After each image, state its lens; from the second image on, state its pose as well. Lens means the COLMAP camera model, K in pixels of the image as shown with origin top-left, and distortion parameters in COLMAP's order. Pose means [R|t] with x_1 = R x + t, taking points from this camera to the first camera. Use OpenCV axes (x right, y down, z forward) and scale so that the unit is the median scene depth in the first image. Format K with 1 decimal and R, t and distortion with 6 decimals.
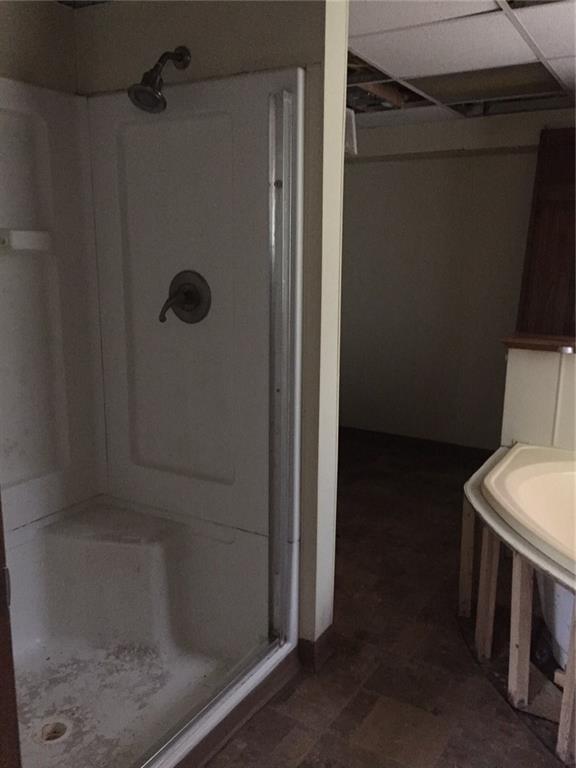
lens RADIAL K [[653.3, 0, 288.0], [0, 653.3, 384.0], [0, 0, 1]] dist [0.106092, -0.162975]
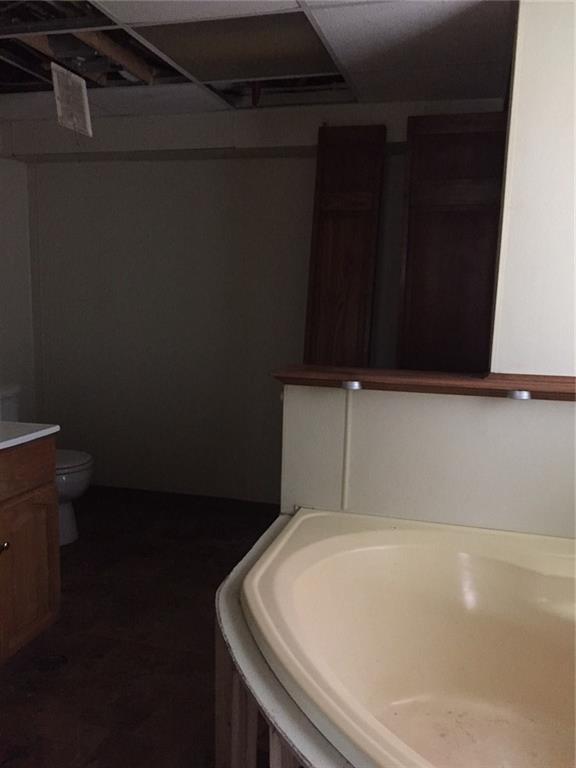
lens RADIAL K [[653.3, 0, 288.0], [0, 653.3, 384.0], [0, 0, 1]] dist [0.106092, -0.162975]
pose [[0.963984, -0.026525, 0.264634, 0.137200], [0.041496, 0.997829, -0.051143, -0.016009], [-0.262702, 0.060283, 0.962992, 0.267149]]
